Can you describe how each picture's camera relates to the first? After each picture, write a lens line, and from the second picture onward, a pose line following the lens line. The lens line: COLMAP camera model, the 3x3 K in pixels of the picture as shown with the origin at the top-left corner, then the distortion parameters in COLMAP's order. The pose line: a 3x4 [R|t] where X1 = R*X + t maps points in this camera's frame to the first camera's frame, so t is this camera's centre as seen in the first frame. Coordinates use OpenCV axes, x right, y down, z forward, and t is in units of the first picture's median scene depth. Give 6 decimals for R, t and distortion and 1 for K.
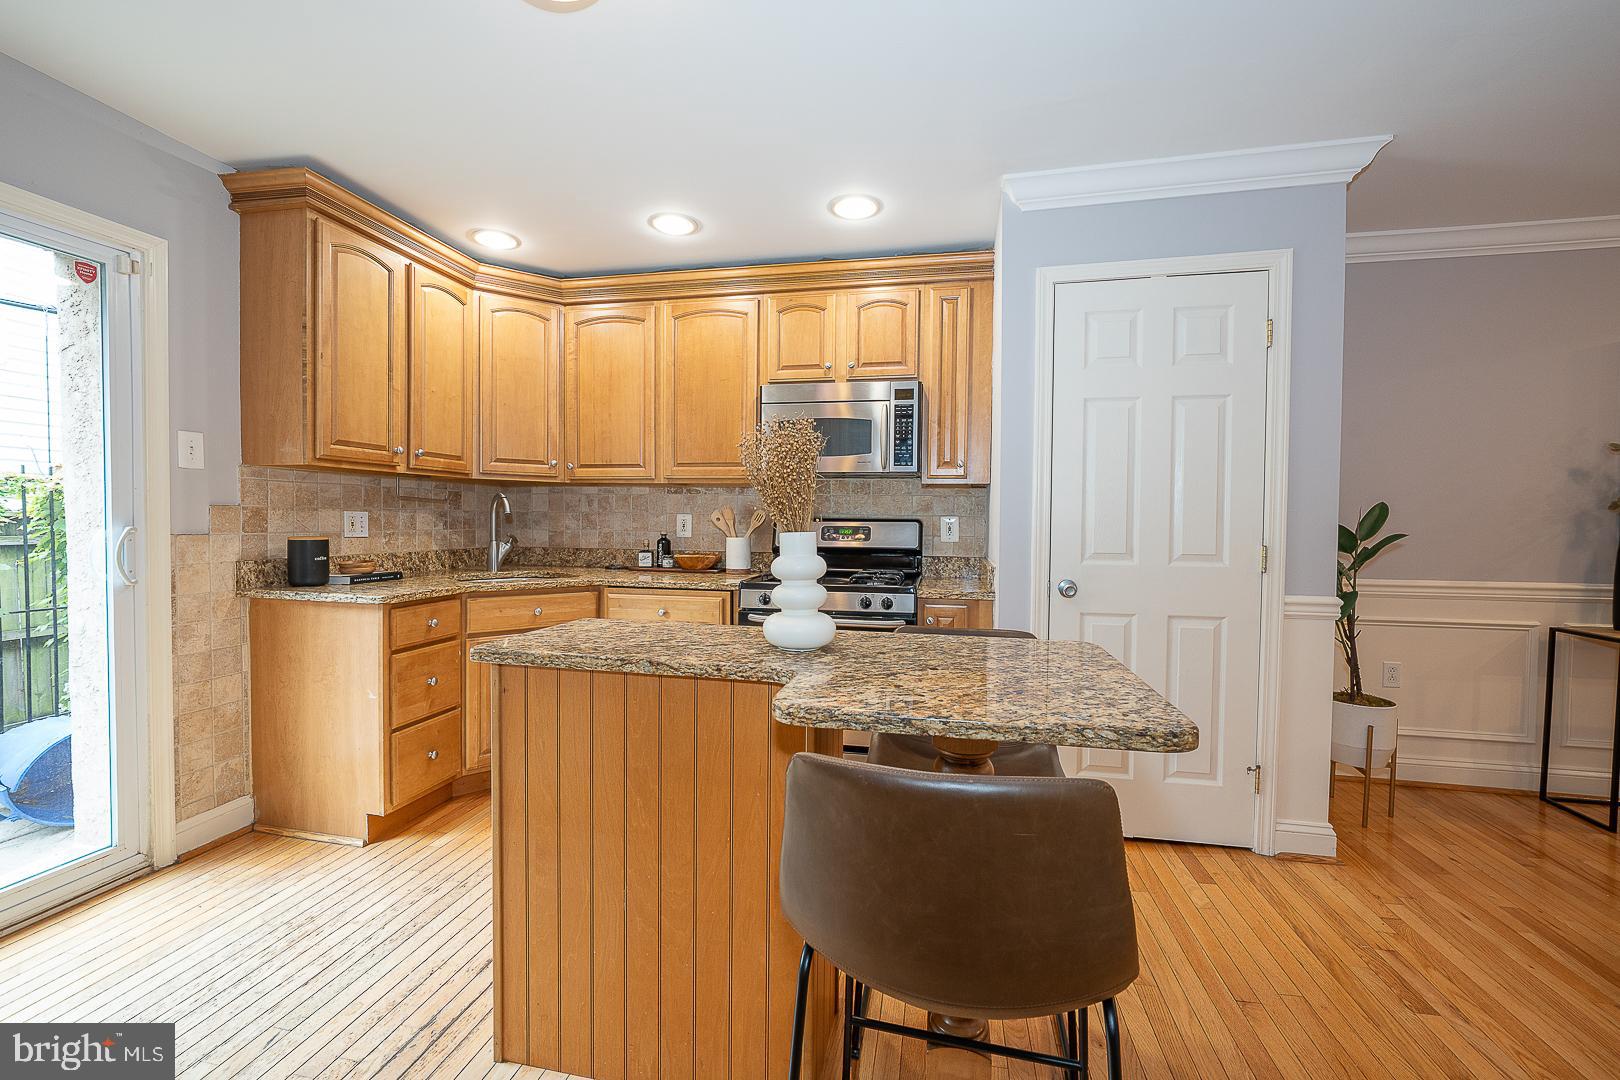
lens RADIAL K [[657.4, 0, 806.0], [0, 657.4, 537.2], [0, 0, 1]] dist [0.002629, -0.000186]
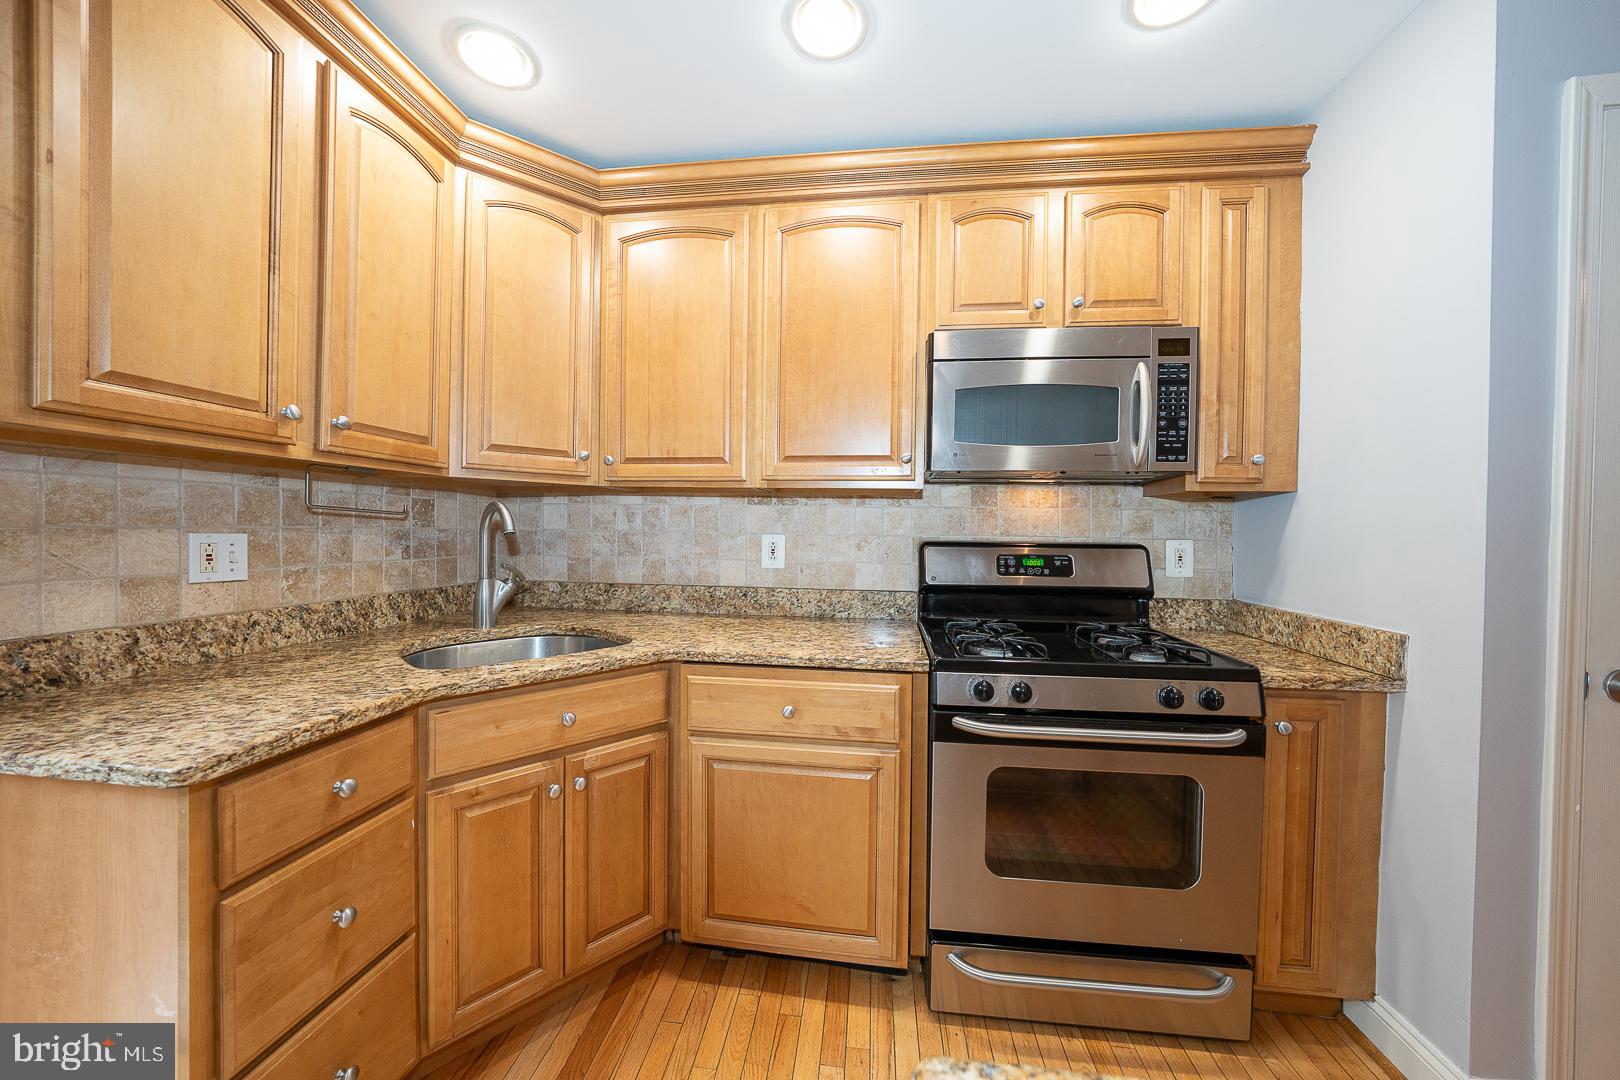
lens RADIAL K [[556.8, 0, 809.3], [0, 556.8, 538.5], [0, 0, 1]] dist [-0.016397, 0.001847]
pose [[0.996454, 0.001096, 0.084135, -0.236735], [0.000013, 0.999913, -0.013188, -0.028056], [-0.084143, 0.013143, 0.996367, 0.501217]]
